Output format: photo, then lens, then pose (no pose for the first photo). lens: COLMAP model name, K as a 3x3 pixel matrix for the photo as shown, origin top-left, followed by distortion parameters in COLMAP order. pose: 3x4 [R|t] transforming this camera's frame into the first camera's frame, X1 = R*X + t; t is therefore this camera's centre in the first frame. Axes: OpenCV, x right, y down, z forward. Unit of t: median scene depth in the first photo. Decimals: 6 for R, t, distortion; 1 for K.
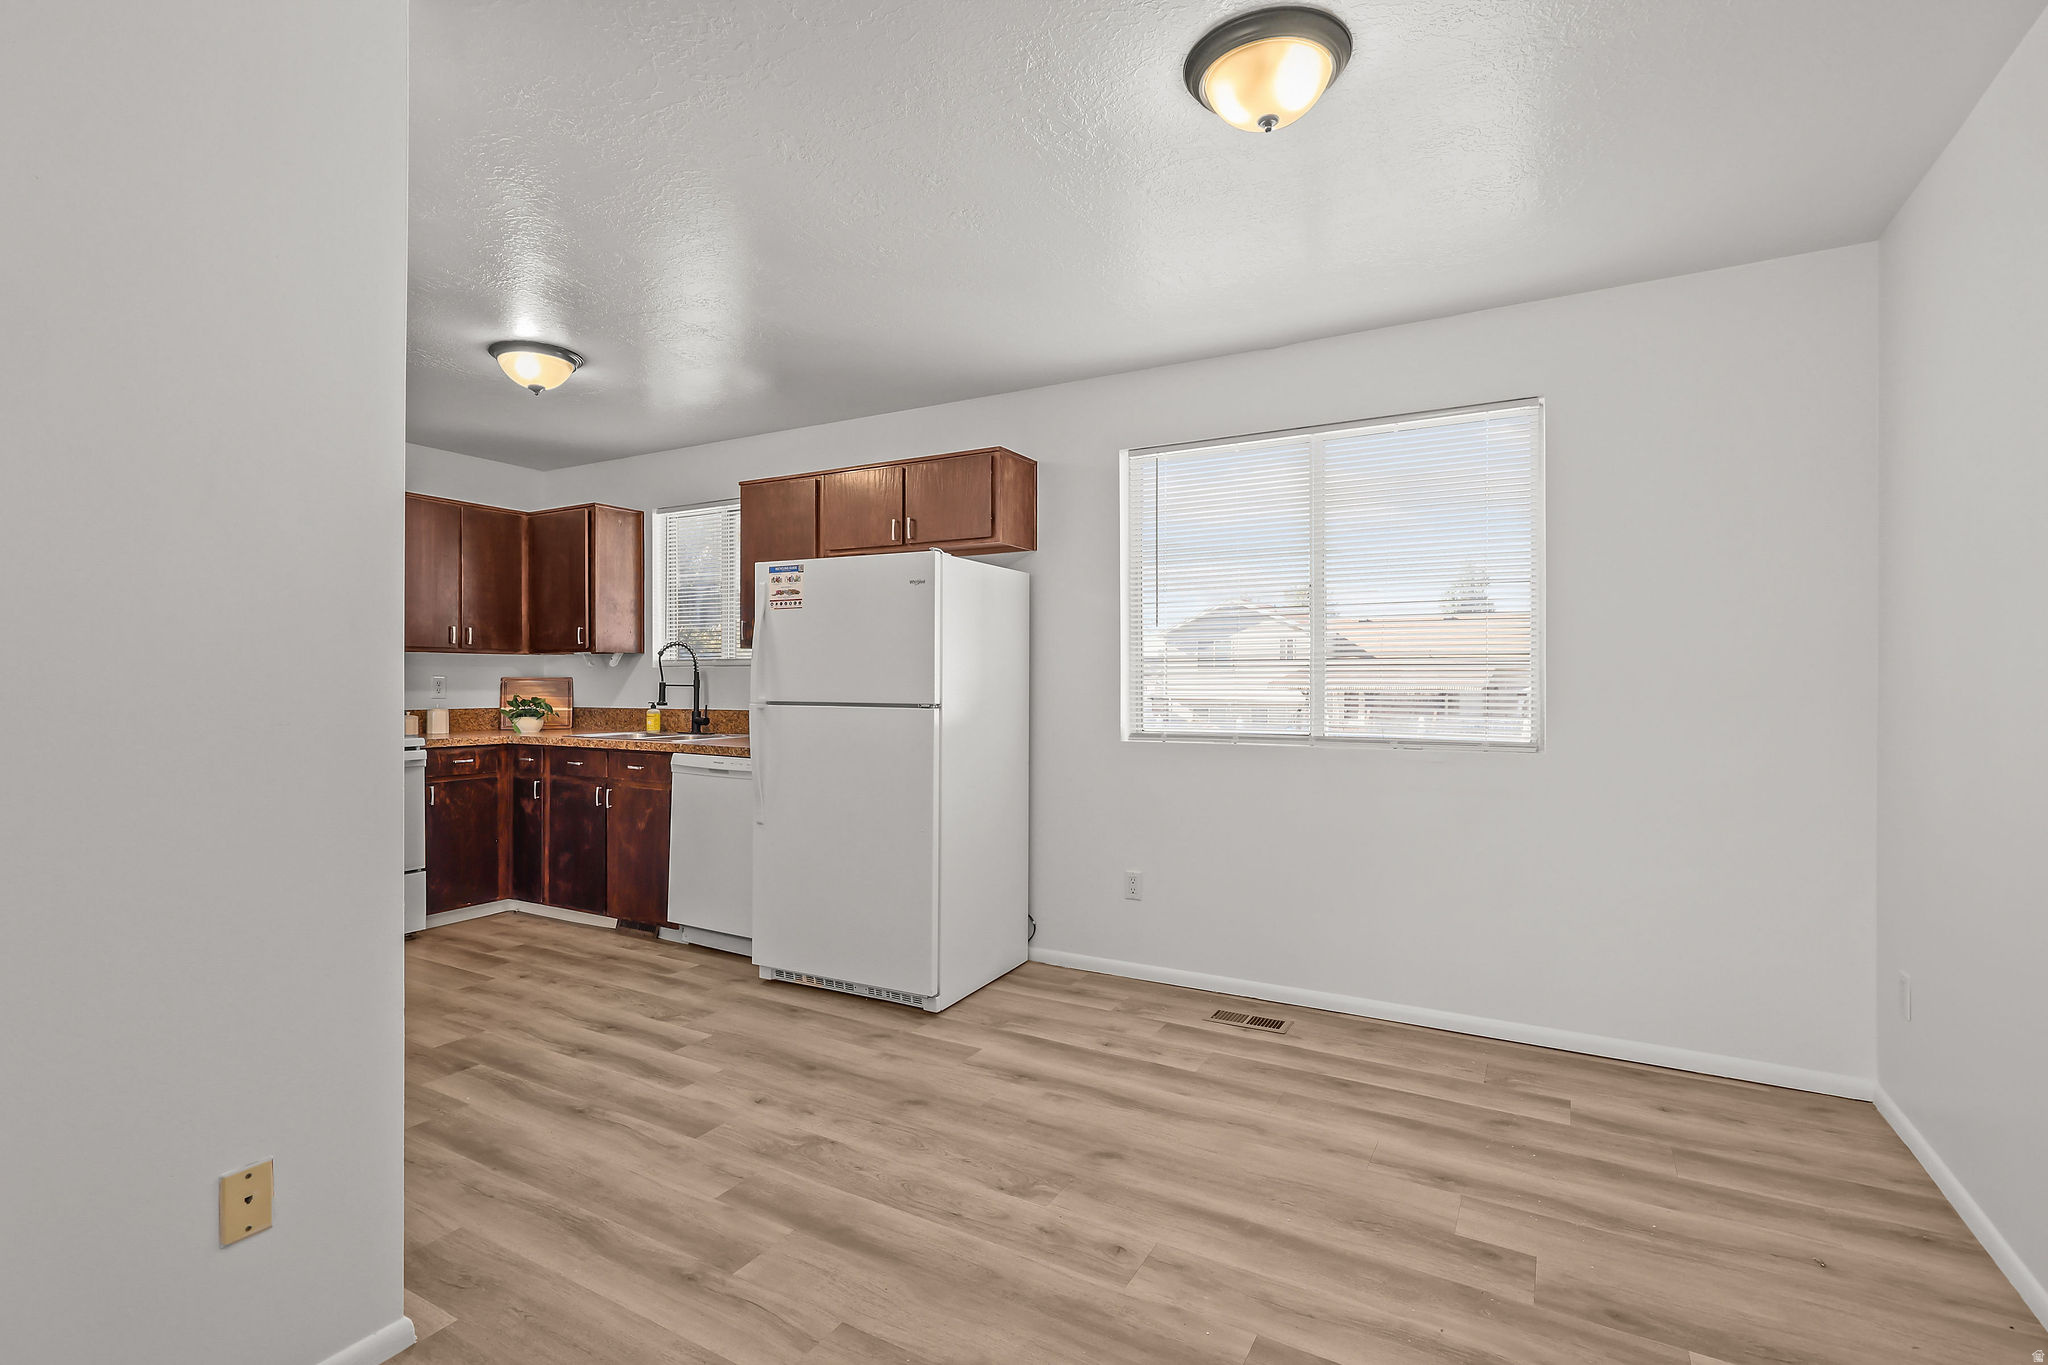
lens RADIAL K [[947.6, 0, 1023.1], [0, 947.6, 680.5], [0, 0, 1]] dist [-0.001914, -0.000960]
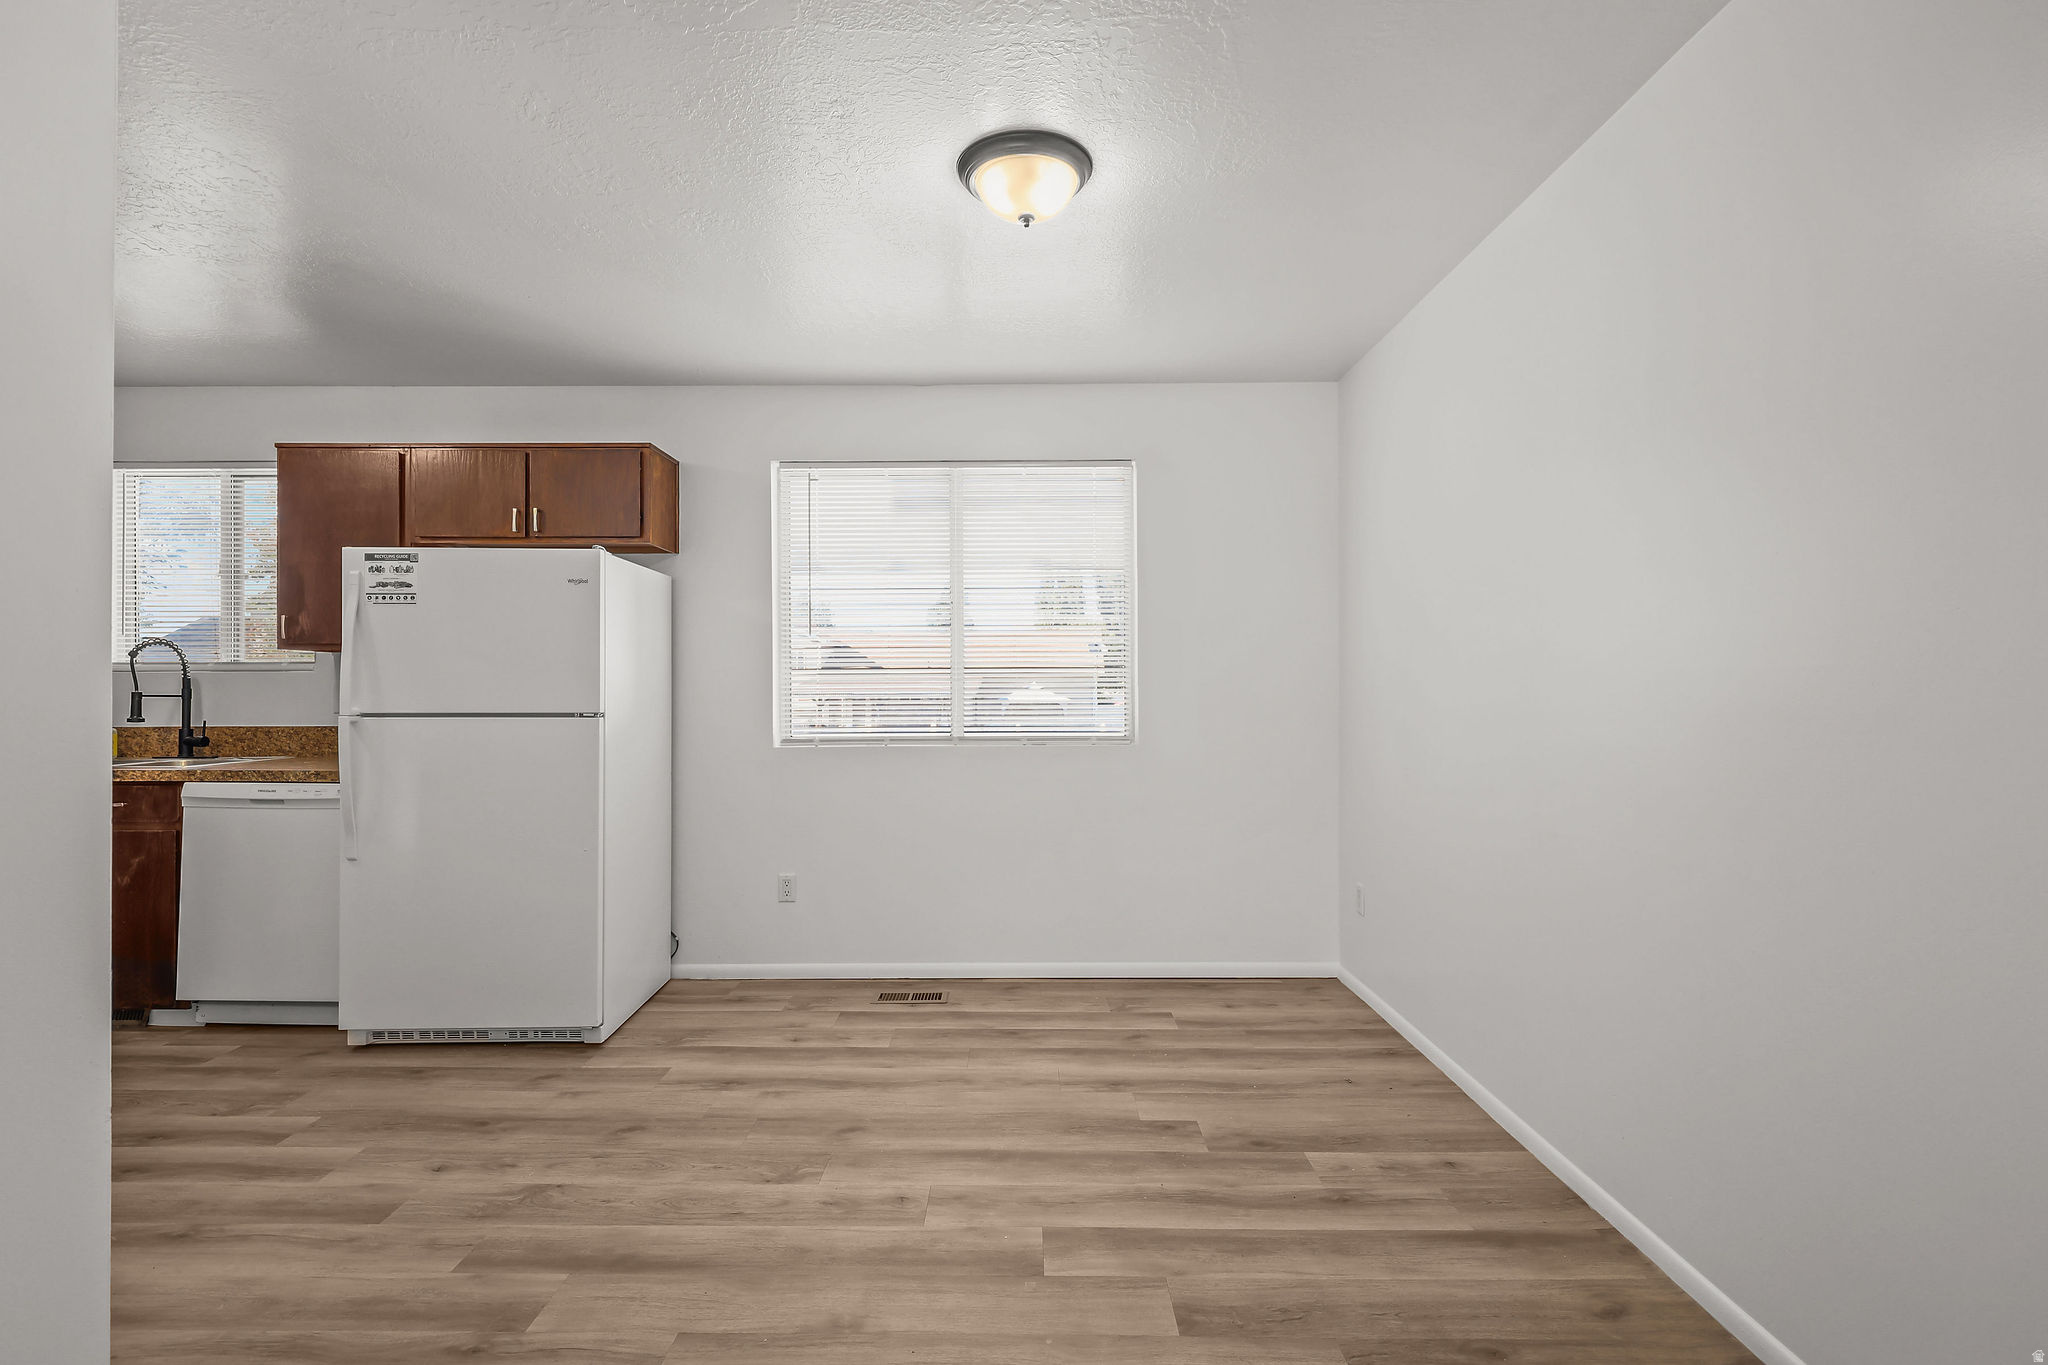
lens RADIAL K [[947.6, 0, 1023.5], [0, 947.6, 688.6], [0, 0, 1]] dist [-0.001914, -0.000960]
pose [[0.869393, -0.001286, 0.494119, -0.181548], [0.002768, 0.999994, -0.002268, 0.003794], [-0.494113, 0.003339, 0.869391, -0.019830]]
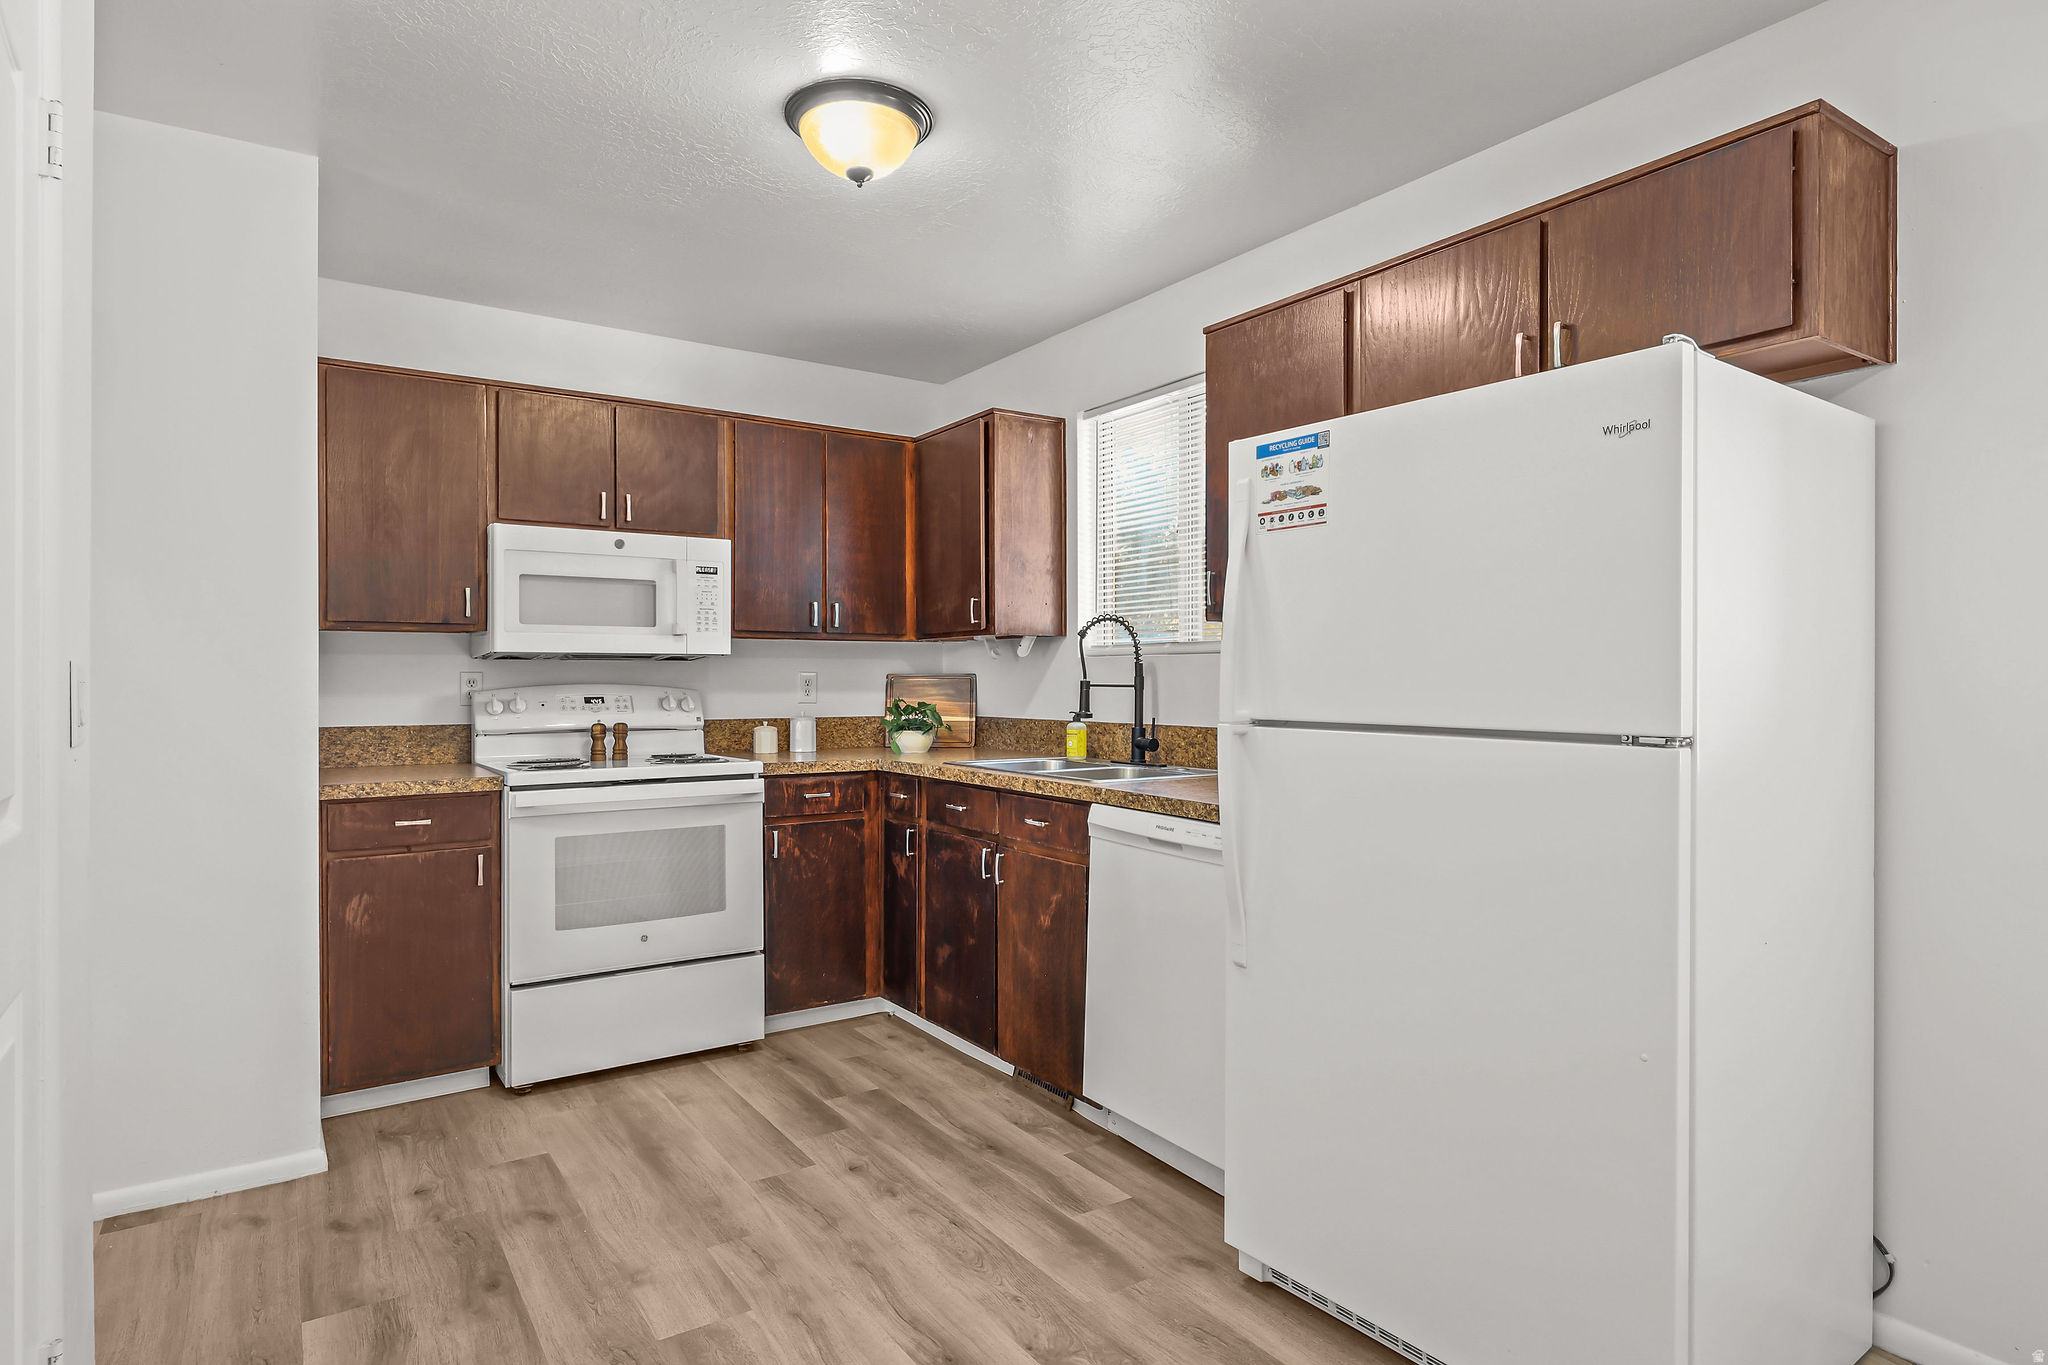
lens RADIAL K [[1120.1, 0, 1004.5], [0, 1120.1, 678.6], [0, 0, 1]] dist [0.003588, 0.000922]
pose [[0.886590, -0.001328, -0.462555, -0.119599], [0.001632, 0.999999, 0.000256, 0.000191], [0.462554, -0.000981, 0.886591, 0.439223]]
